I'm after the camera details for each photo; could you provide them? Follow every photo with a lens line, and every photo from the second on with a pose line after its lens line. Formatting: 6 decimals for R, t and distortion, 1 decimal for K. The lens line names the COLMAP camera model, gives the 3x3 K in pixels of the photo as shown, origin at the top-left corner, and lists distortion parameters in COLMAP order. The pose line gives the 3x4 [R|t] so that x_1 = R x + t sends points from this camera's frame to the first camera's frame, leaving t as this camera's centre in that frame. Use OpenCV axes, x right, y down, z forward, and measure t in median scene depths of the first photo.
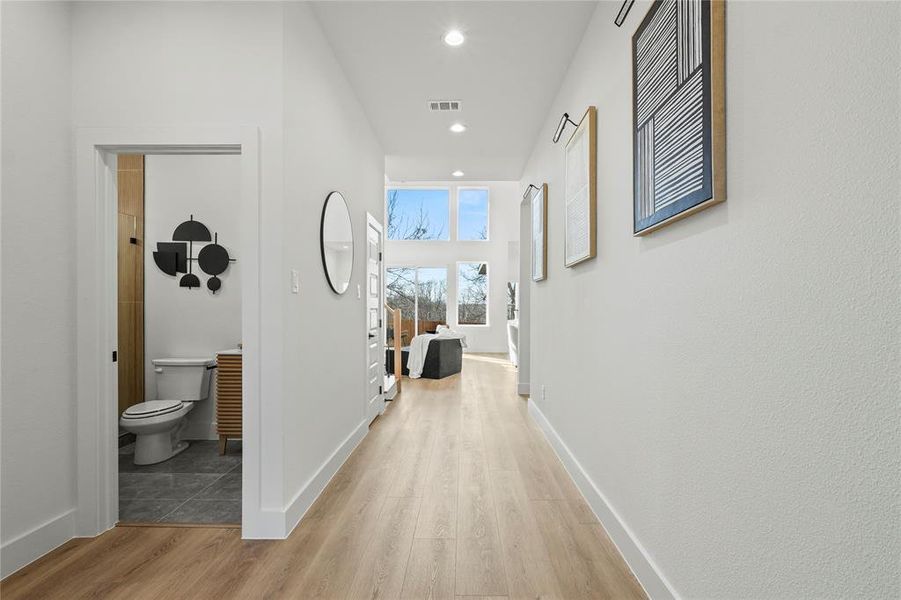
lens RADIAL K [[416.7, 0, 451.6], [0, 416.7, 306.3], [0, 0, 1]] dist [-0.009677, 0.001671]
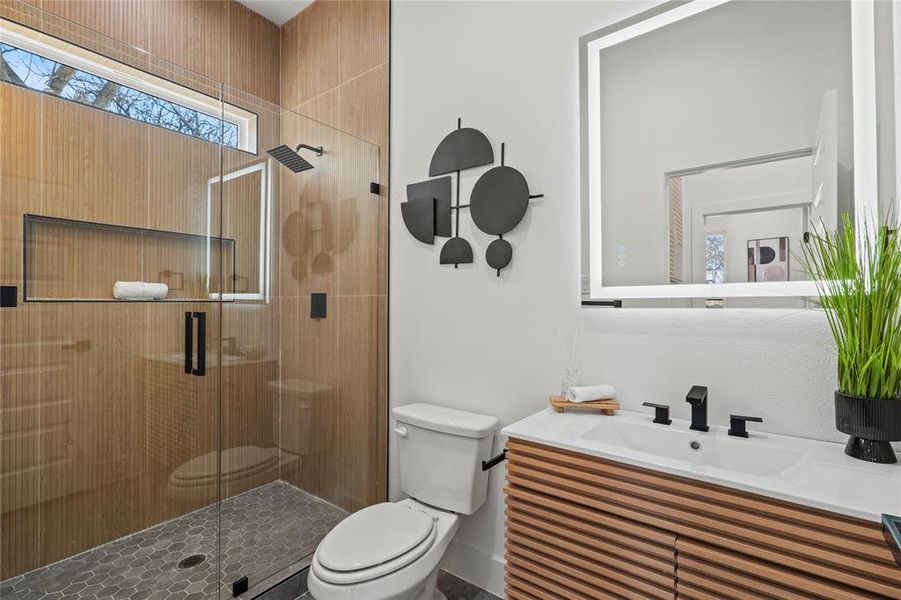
lens RADIAL K [[416.7, 0, 452.4], [0, 416.7, 301.6], [0, 0, 1]] dist [-0.009677, 0.001671]
pose [[0.808257, 0.000337, -0.588830, -0.340796], [-0.000971, 0.999999, -0.000760, -0.001053], [0.588829, 0.001187, 0.808257, 0.595187]]
